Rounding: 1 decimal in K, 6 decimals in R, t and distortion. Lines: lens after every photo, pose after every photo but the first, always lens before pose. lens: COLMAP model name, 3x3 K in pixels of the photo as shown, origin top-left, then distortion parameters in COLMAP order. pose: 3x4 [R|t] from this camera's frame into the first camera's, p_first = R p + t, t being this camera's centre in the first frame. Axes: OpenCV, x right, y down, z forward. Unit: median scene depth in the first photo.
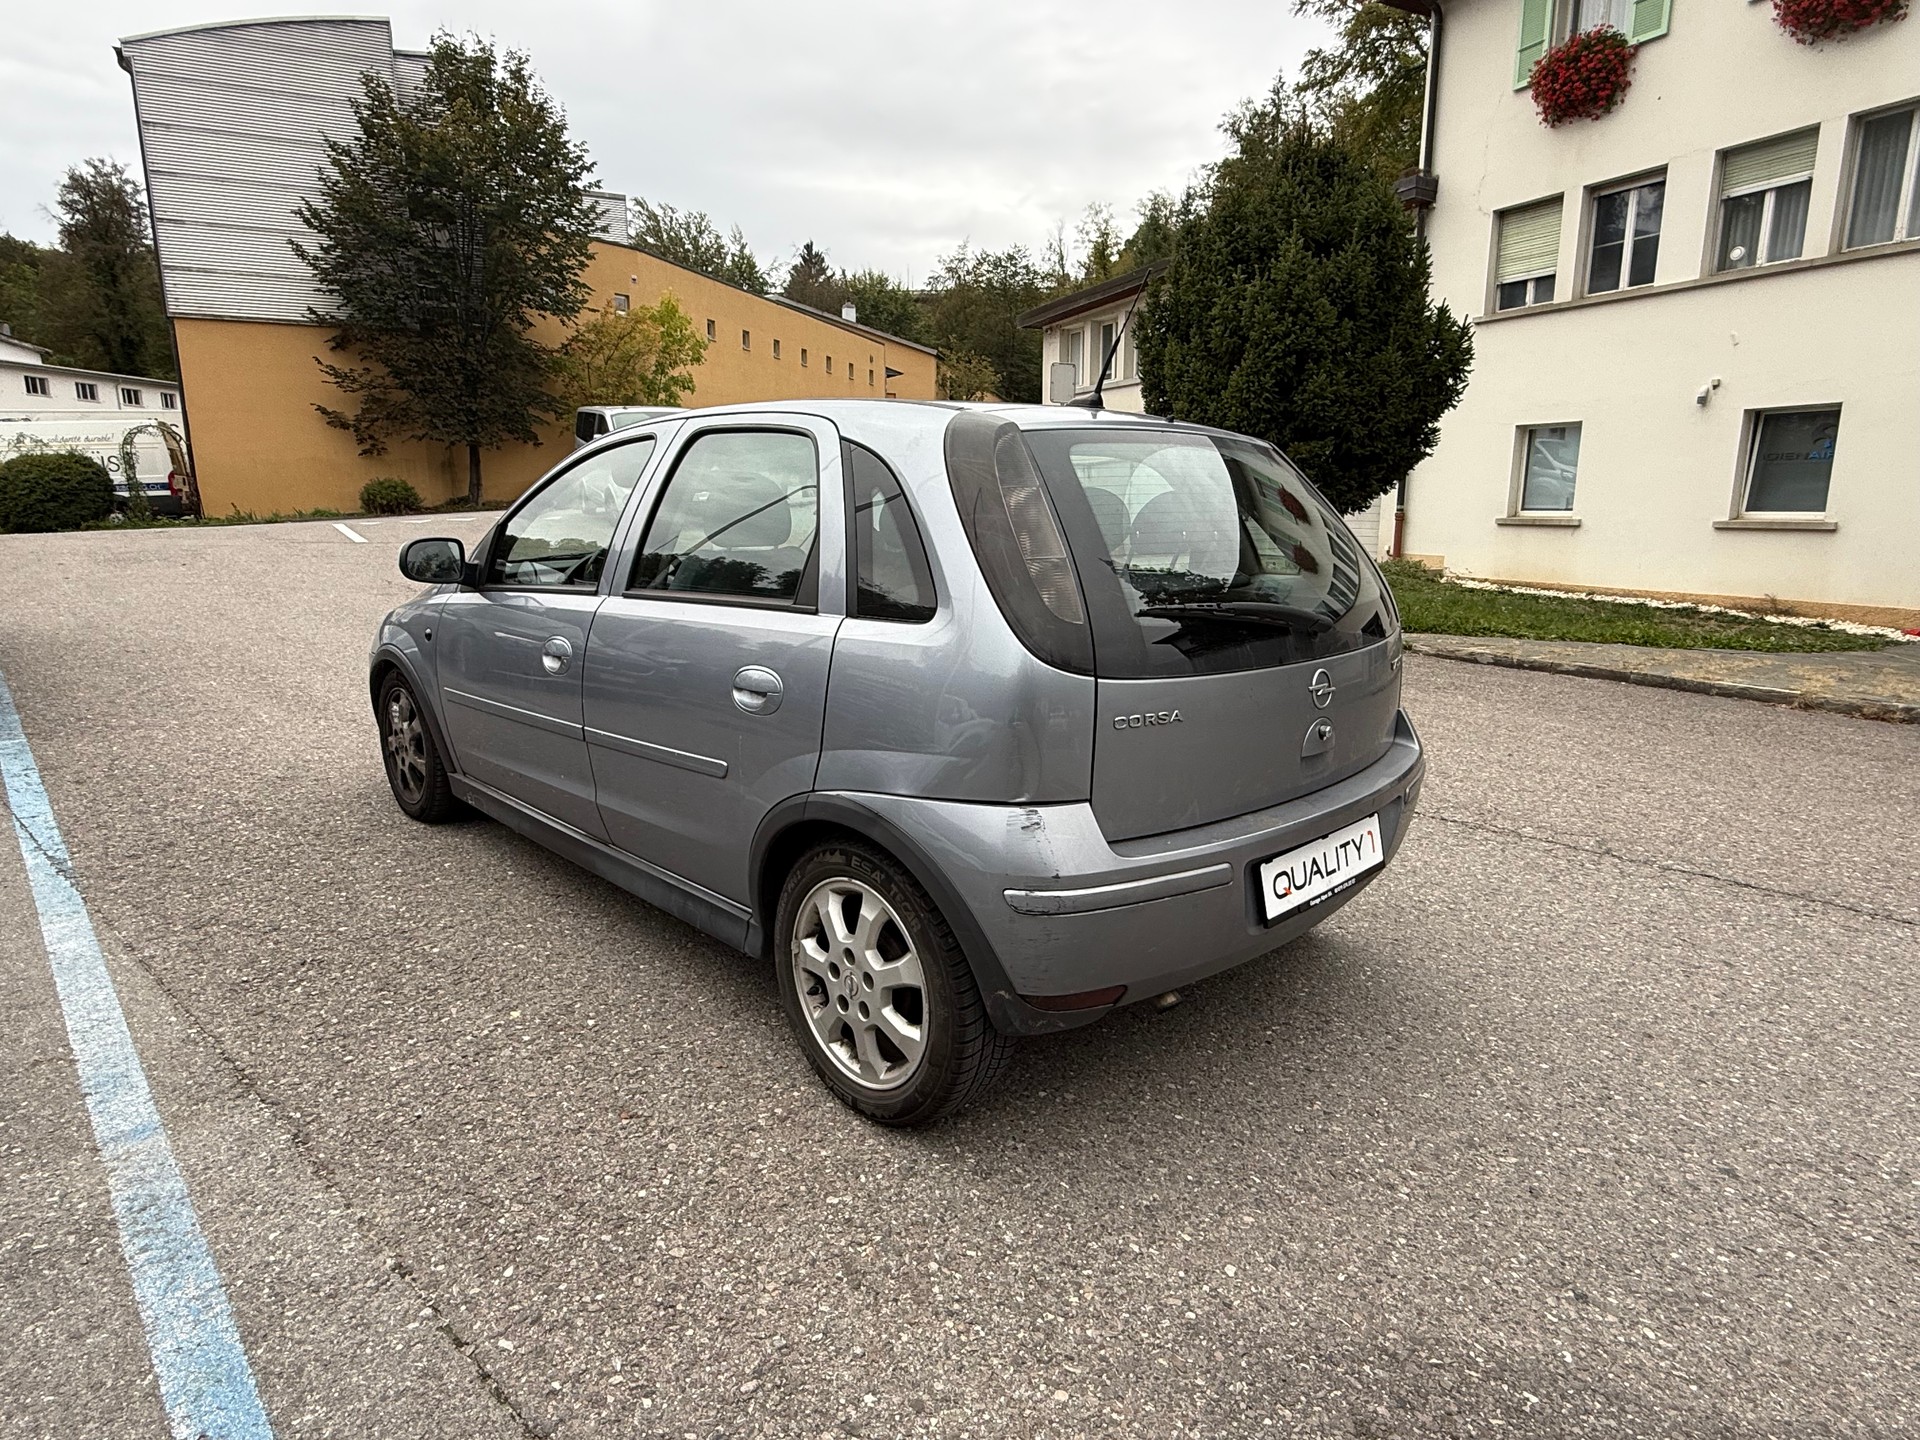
lens RADIAL K [[1080.3, 0, 969.7], [0, 1080.3, 725.4], [0, 0, 1]] dist [-0.005851, 0.002339]
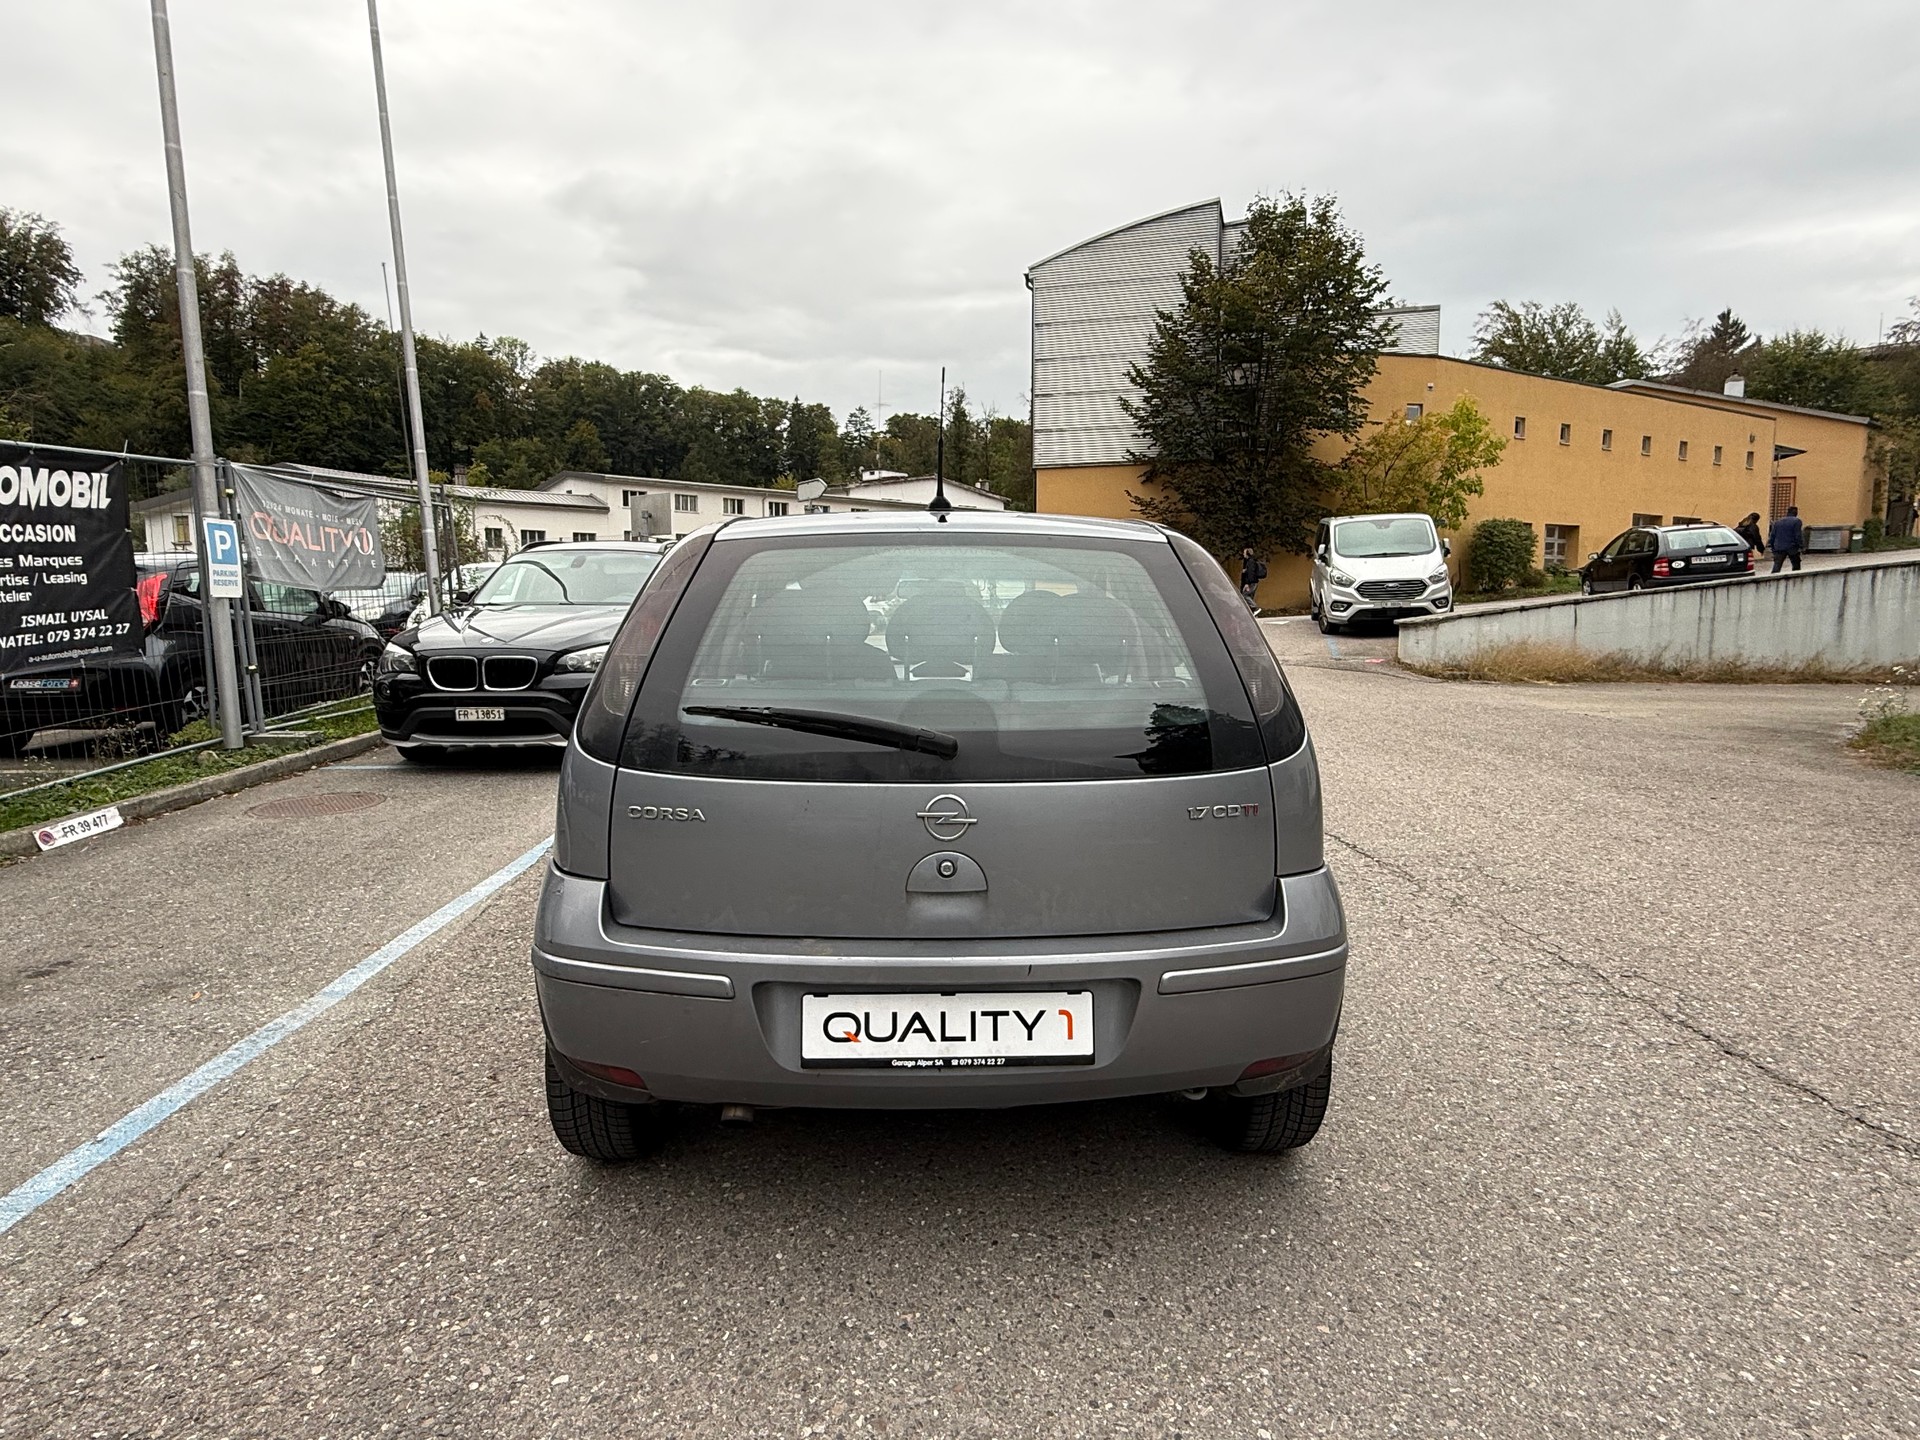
lens RADIAL K [[1080.3, 0, 950.3], [0, 1080.3, 722.1], [0, 0, 1]] dist [-0.005851, 0.002339]
pose [[0.728132, 0.067689, -0.682086, 0.134734], [-0.136121, 0.989572, -0.047107, -0.010098], [0.671785, 0.127146, 0.729753, 0.054270]]
